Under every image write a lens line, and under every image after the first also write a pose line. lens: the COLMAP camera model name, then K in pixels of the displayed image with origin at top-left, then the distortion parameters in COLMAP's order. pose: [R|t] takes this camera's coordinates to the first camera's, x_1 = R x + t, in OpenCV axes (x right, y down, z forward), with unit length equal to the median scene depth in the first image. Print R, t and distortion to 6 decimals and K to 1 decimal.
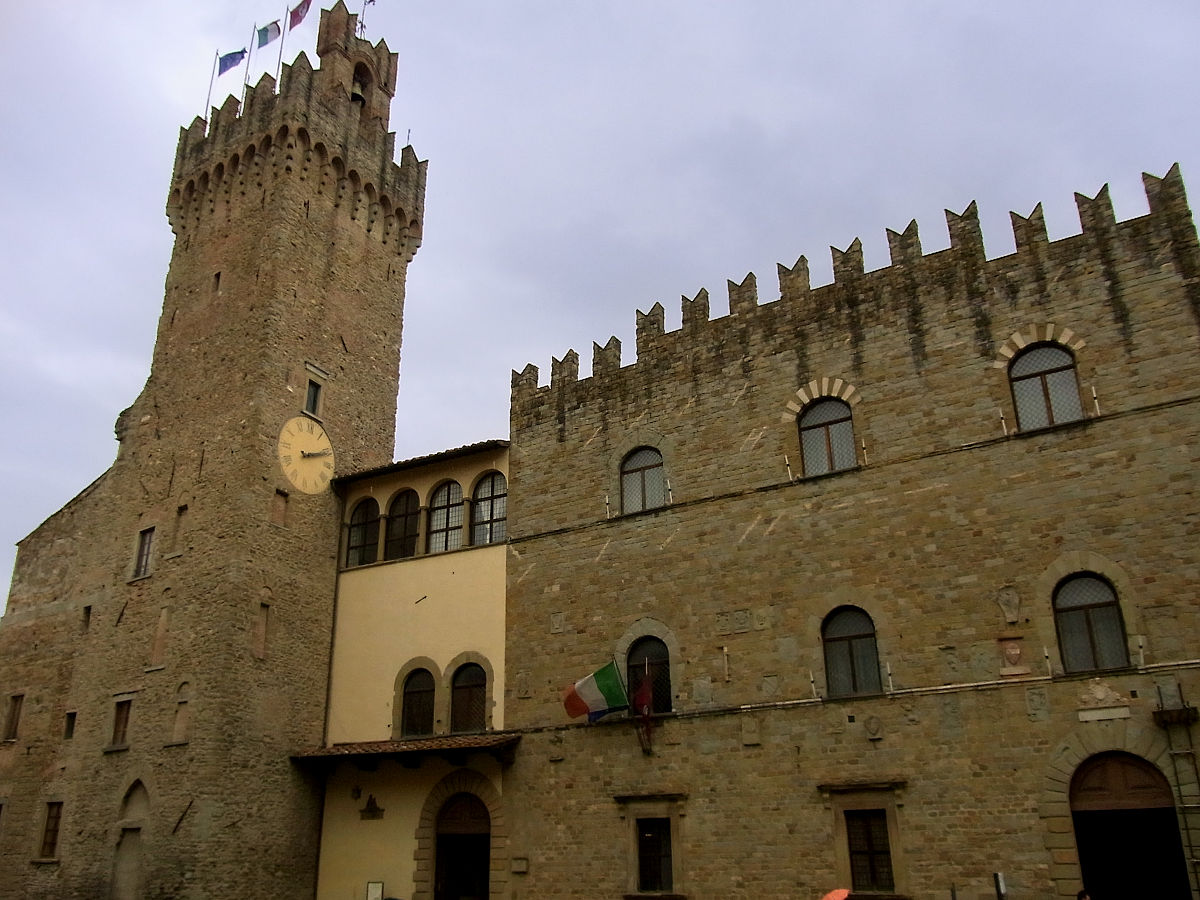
lens RADIAL K [[1047.6, 0, 600.0], [0, 1047.6, 450.0], [0, 0, 1]] dist [-0.063388, 0.005033]
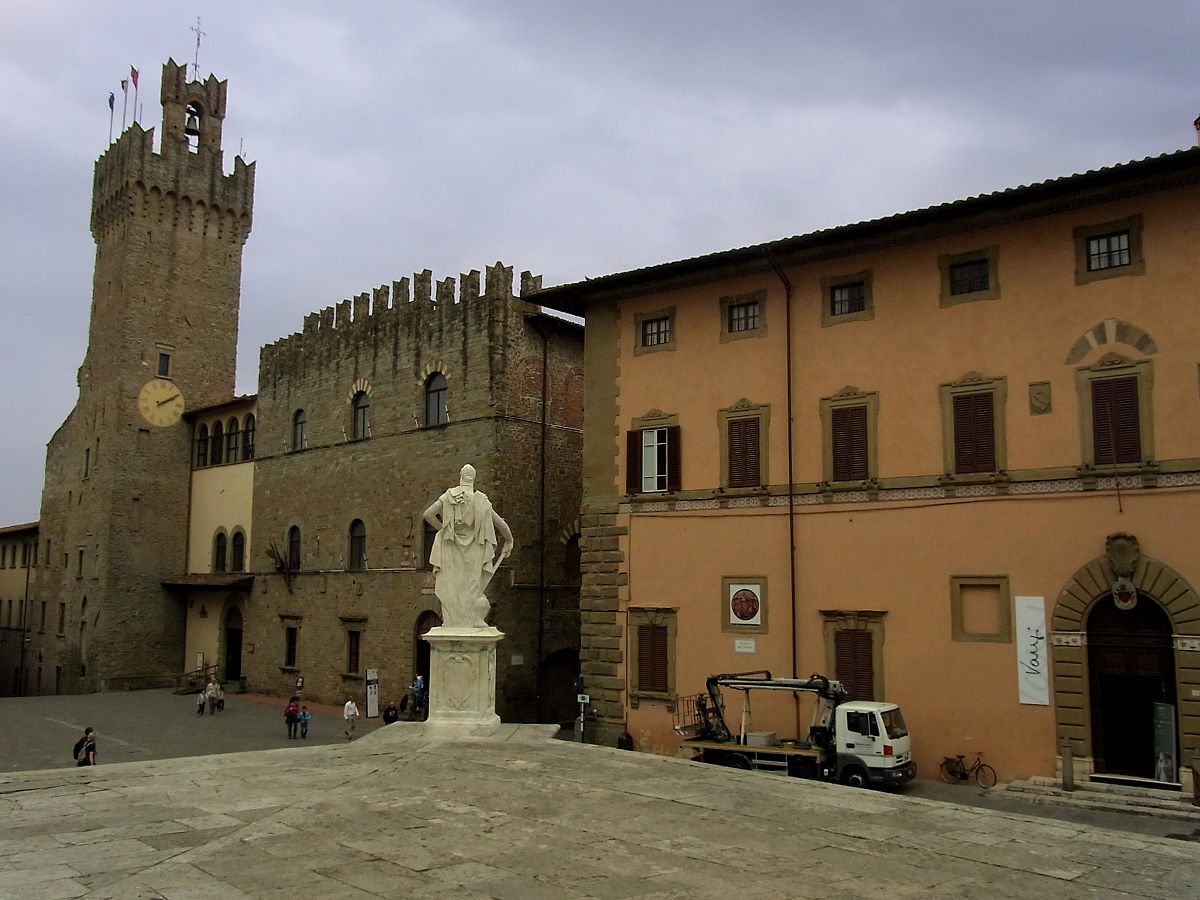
lens RADIAL K [[1198.8, 0, 599.7], [0, 1198.8, 405.4], [0, 0, 1]] dist [0.000599, 0.001579]
pose [[0.951608, -0.029793, -0.305867, 1.051502], [0.100908, 0.970398, 0.219422, -0.370935], [0.290275, -0.239668, 0.926445, -0.602219]]
